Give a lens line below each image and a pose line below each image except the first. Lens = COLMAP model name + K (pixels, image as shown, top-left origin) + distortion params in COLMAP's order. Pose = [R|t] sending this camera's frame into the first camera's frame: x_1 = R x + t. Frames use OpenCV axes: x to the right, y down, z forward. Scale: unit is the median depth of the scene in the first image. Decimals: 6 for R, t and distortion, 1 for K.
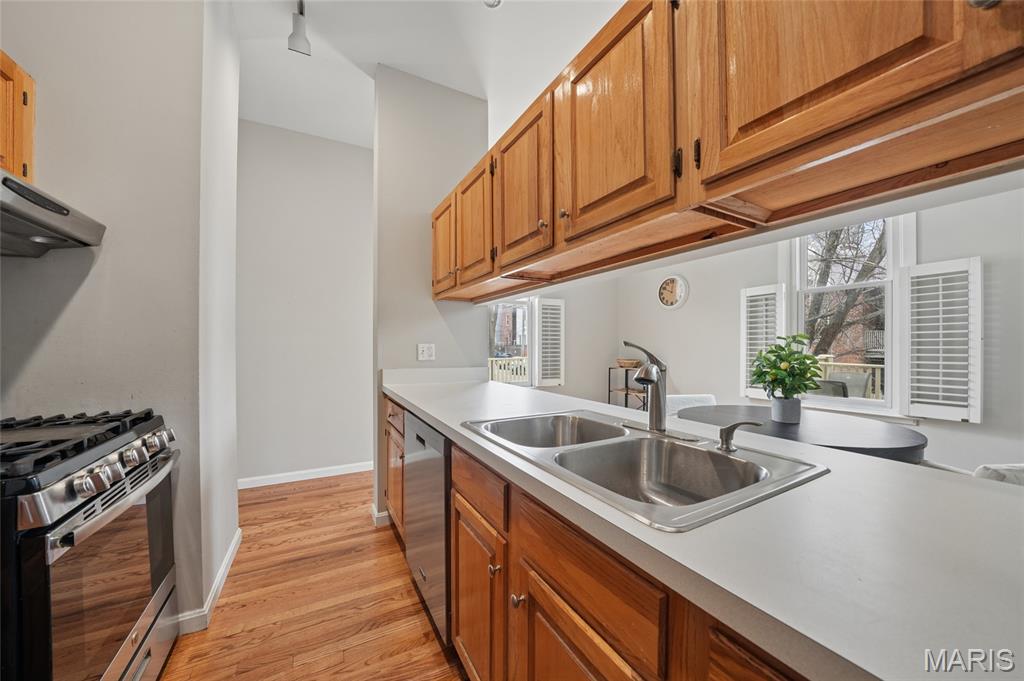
lens RADIAL K [[361.6, 0, 516.9], [0, 361.6, 349.0], [0, 0, 1]] dist [-0.017398, 0.001025]
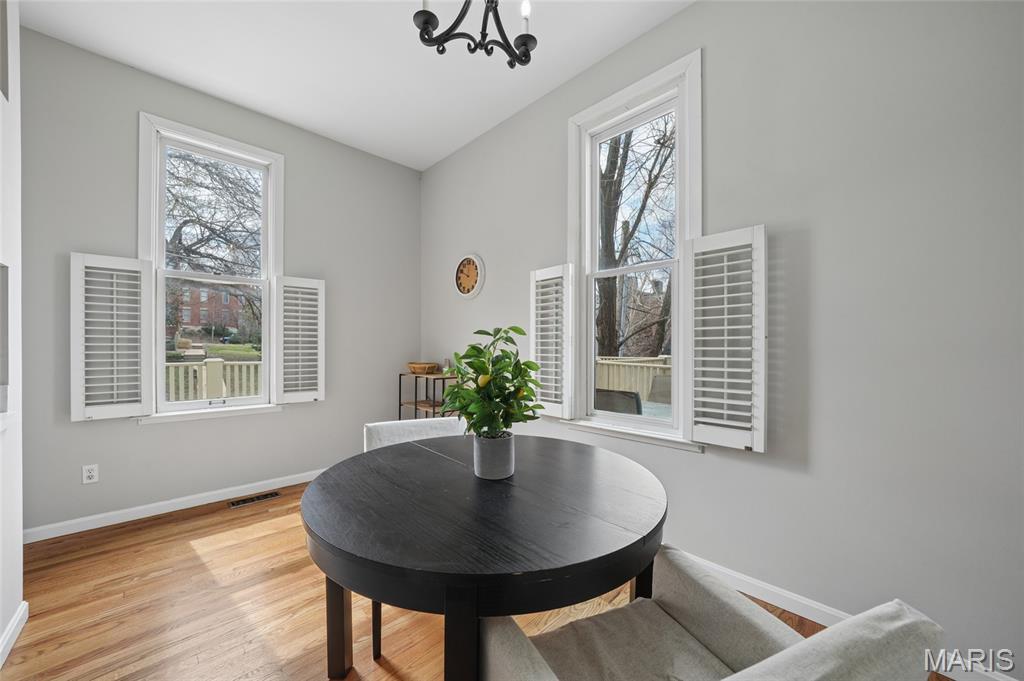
lens RADIAL K [[378.0, 0, 510.4], [0, 378.0, 347.7], [0, 0, 1]] dist [-0.011443, 0.000327]
pose [[0.972083, 0.002632, 0.234624, 0.553166], [-0.002058, 0.999994, -0.002691, -0.003553], [-0.234630, 0.002133, 0.972082, 0.324152]]
